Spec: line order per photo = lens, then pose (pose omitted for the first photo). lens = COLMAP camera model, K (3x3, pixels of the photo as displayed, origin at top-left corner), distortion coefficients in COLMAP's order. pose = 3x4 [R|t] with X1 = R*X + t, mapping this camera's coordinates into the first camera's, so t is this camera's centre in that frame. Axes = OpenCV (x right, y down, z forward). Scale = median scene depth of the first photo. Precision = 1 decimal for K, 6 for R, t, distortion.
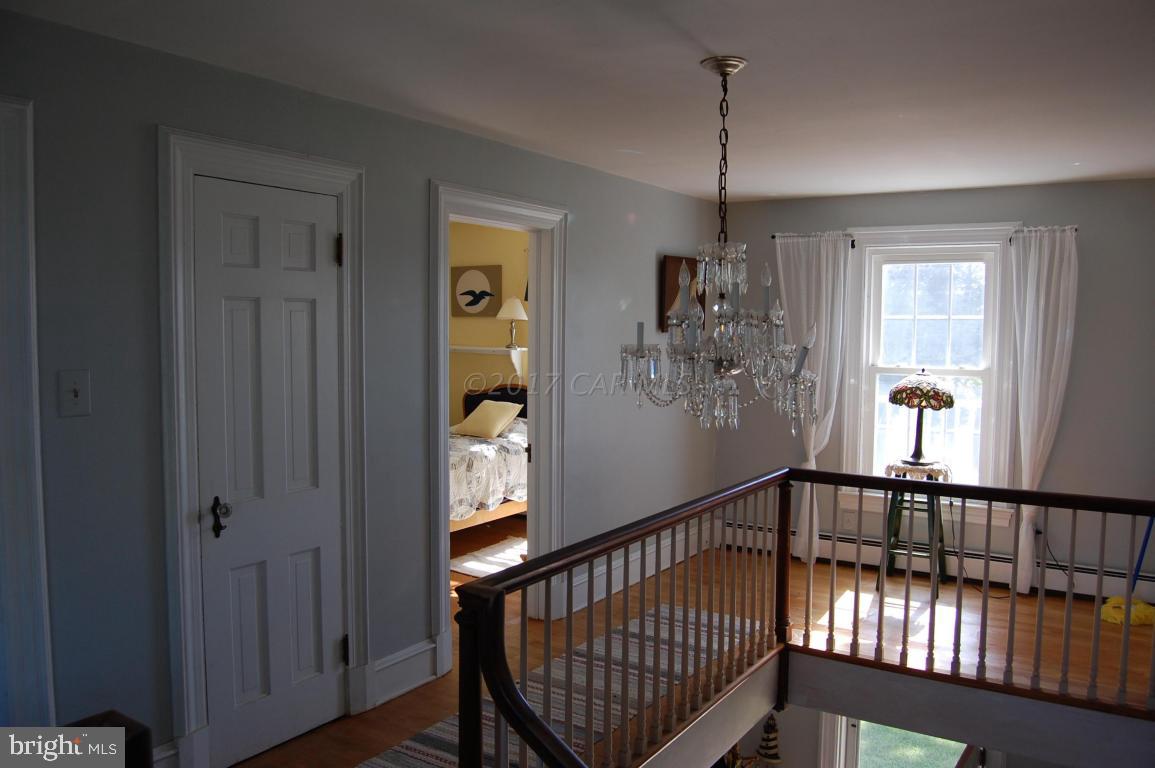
lens RADIAL K [[900.4, 0, 577.5], [0, 900.4, 384.0], [0, 0, 1]] dist [-0.072986, -0.000833]
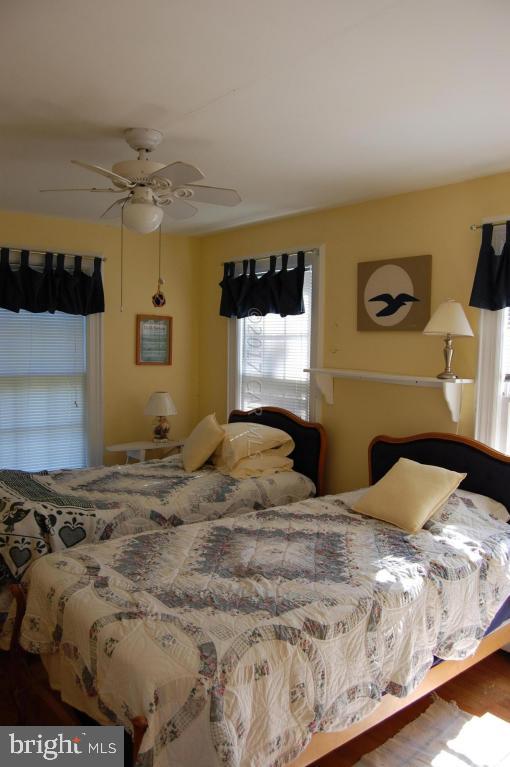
lens RADIAL K [[597.9, 0, 255.0], [0, 597.9, 383.5], [0, 0, 1]] dist [-0.072986, -0.000833]
pose [[0.947534, 0.029698, -0.318271, -0.067323], [-0.028299, 0.999559, 0.009018, -0.036660], [0.318399, 0.000462, 0.947957, 0.548059]]
